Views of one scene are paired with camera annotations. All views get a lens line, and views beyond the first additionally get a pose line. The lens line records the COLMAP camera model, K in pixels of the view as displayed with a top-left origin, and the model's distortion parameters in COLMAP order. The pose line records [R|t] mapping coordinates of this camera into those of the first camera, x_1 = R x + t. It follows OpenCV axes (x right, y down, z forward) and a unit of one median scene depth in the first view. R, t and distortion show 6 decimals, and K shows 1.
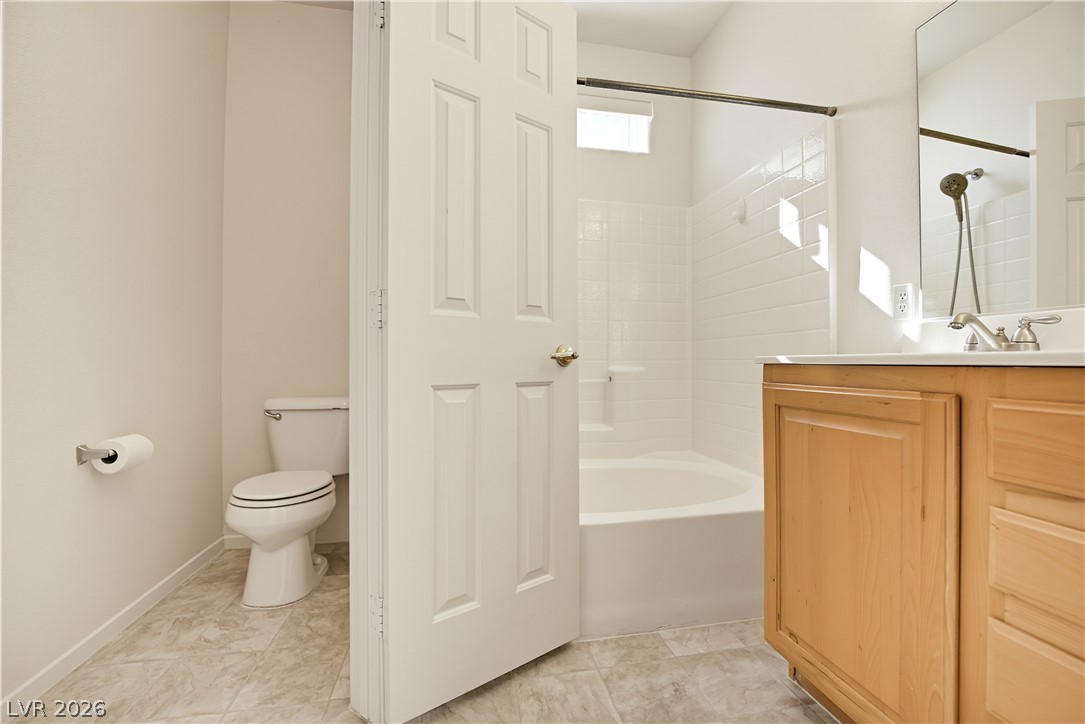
lens RADIAL K [[443.1, 0, 545.0], [0, 443.1, 359.3], [0, 0, 1]] dist [-0.020359, -0.000446]
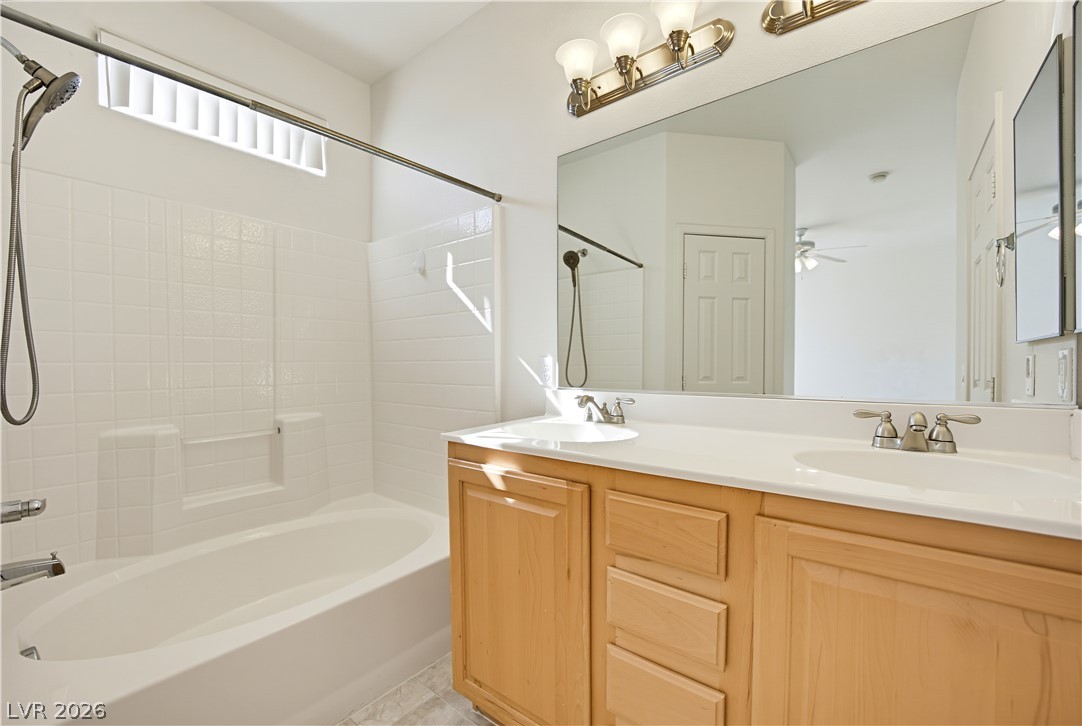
lens RADIAL K [[441.9, 0, 535.8], [0, 441.9, 373.8], [0, 0, 1]] dist [-0.020359, -0.000446]
pose [[0.769038, -0.019429, 0.638908, -0.025460], [-0.000503, 0.999519, 0.031000, -0.192204], [-0.639203, -0.024162, 0.768658, 0.041973]]
